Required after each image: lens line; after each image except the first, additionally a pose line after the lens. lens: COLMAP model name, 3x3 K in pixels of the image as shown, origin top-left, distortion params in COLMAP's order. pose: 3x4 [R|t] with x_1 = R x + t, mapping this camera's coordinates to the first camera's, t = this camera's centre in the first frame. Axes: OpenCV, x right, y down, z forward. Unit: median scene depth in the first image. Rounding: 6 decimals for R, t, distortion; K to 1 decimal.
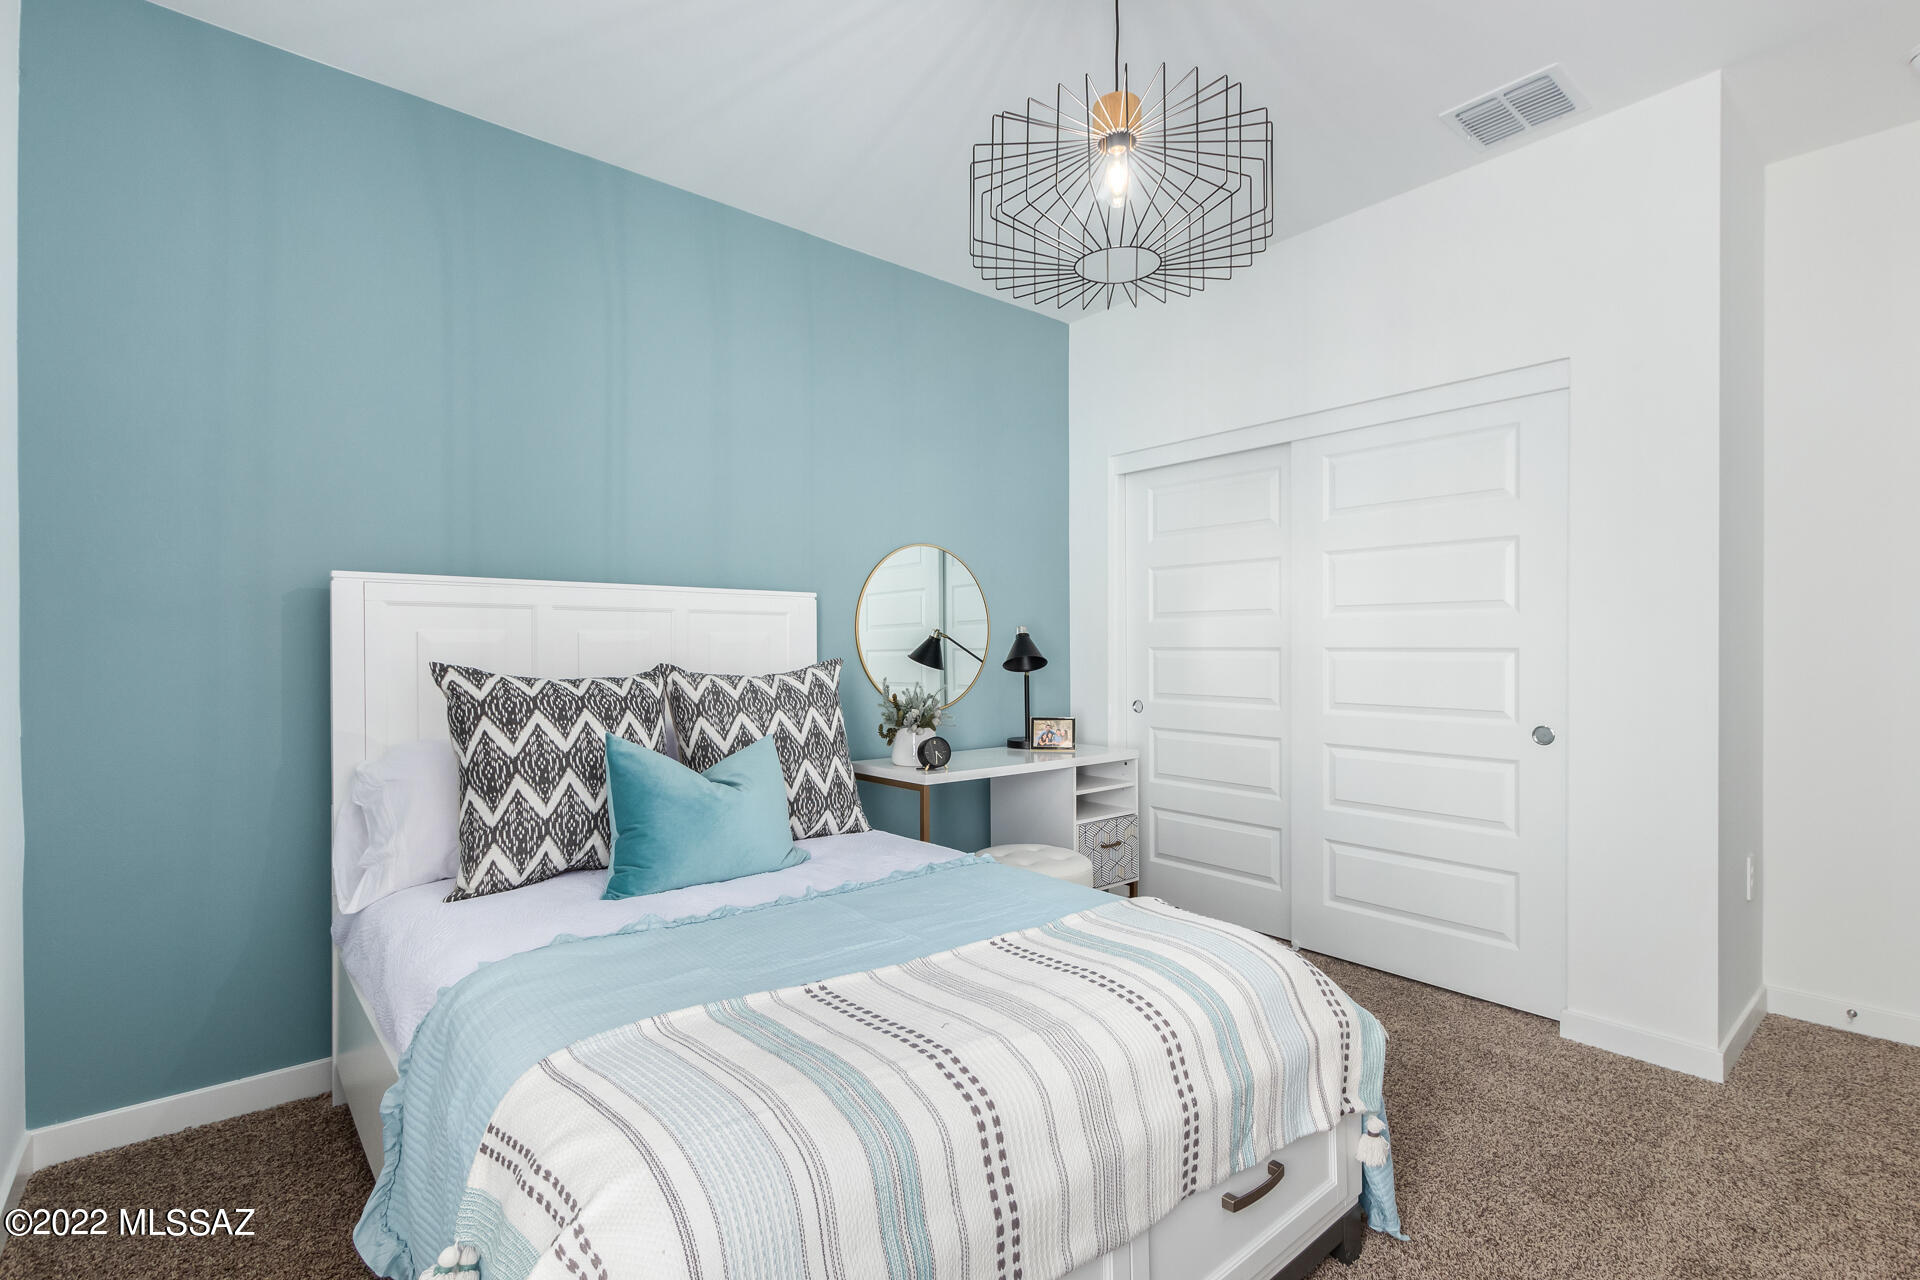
lens RADIAL K [[876.5, 0, 961.0], [0, 876.5, 647.7], [0, 0, 1]] dist [0.003070, 0.000092]
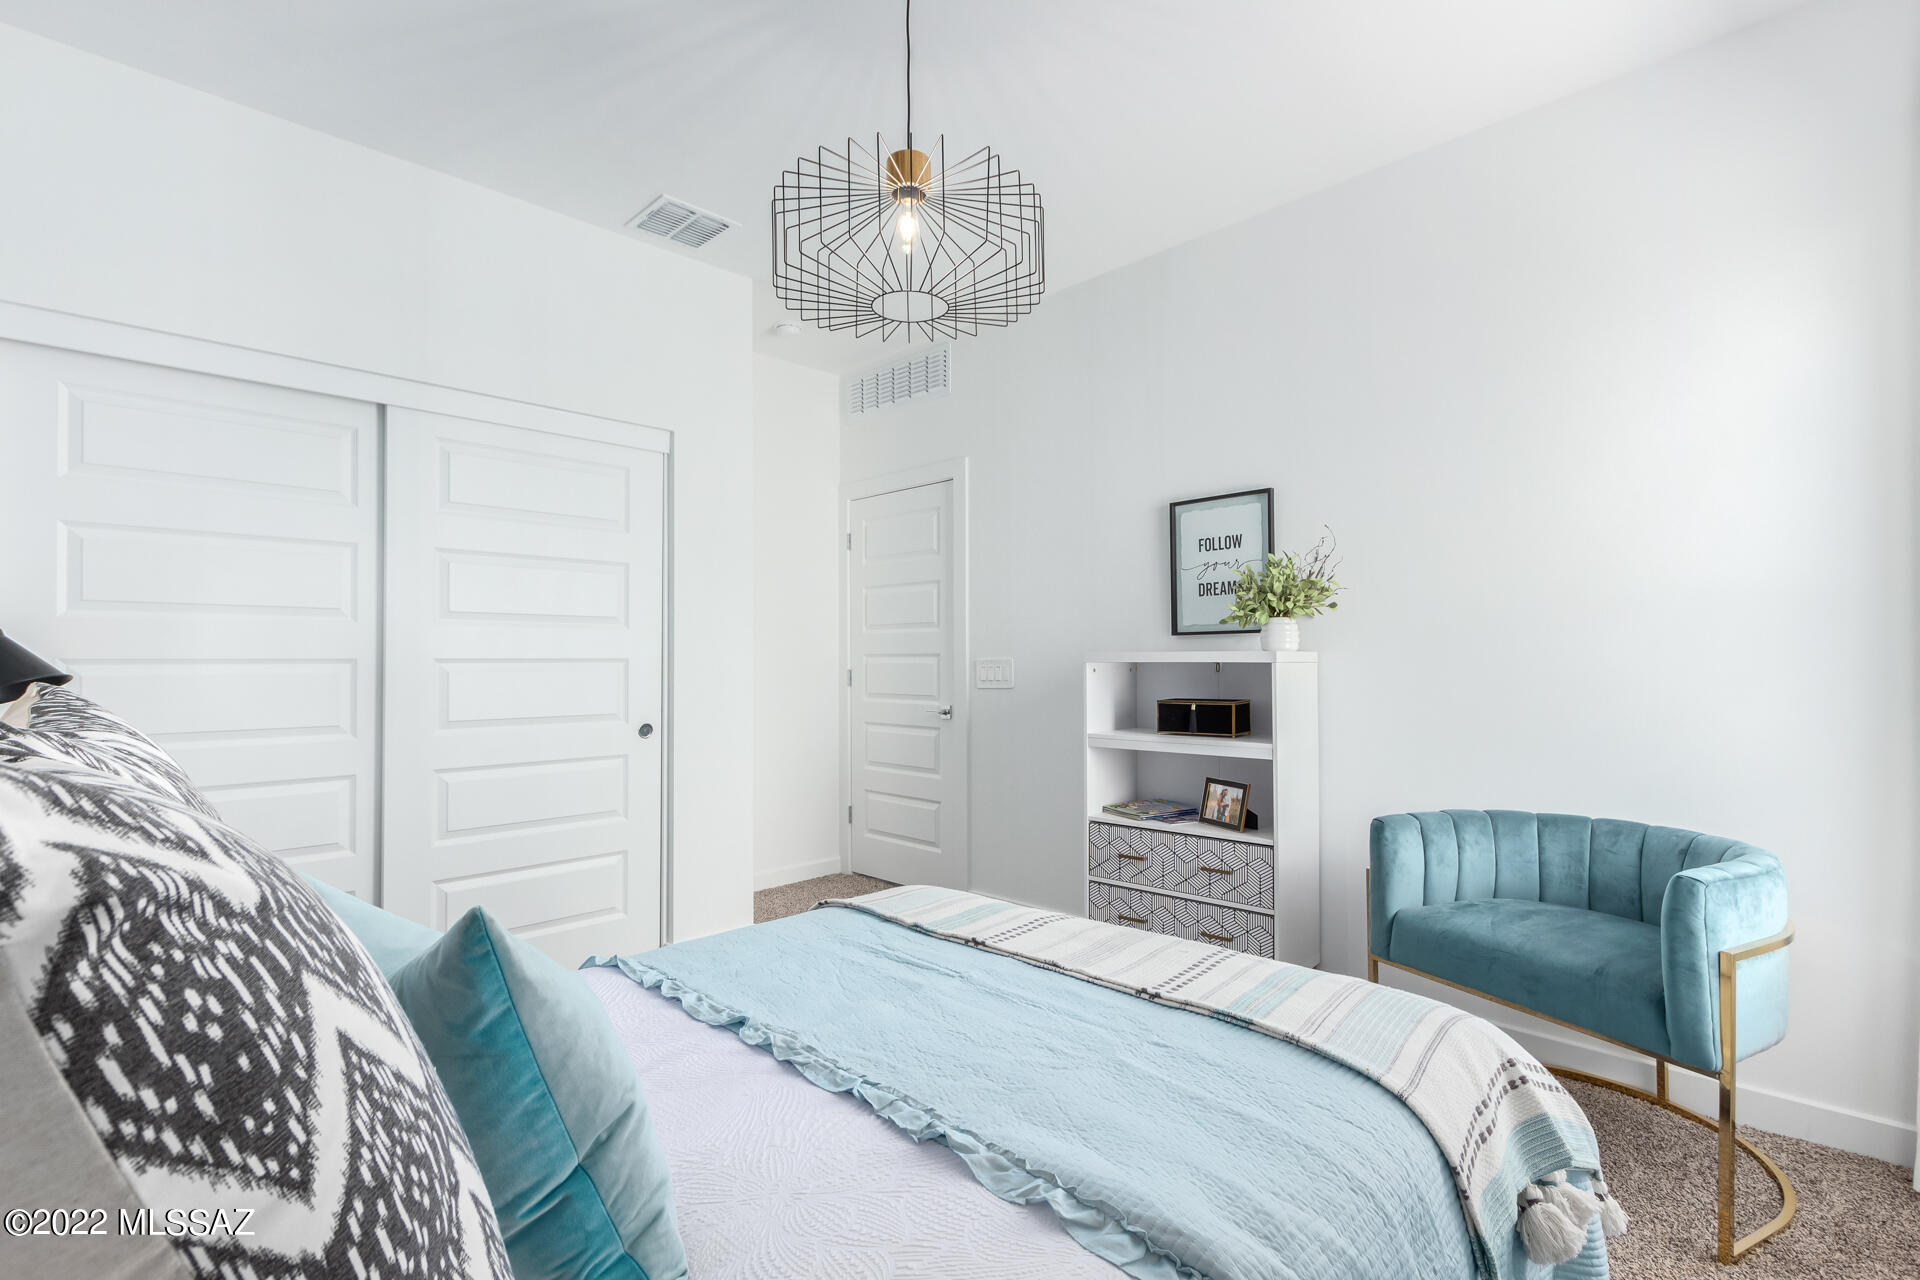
lens RADIAL K [[876.5, 0, 961.0], [0, 876.5, 647.7], [0, 0, 1]] dist [0.003070, 0.000092]
pose [[-0.142543, -0.000661, 0.989788, -0.724294], [0.003978, 0.999991, 0.001241, -0.014441], [-0.989781, 0.004114, -0.142539, 0.862995]]
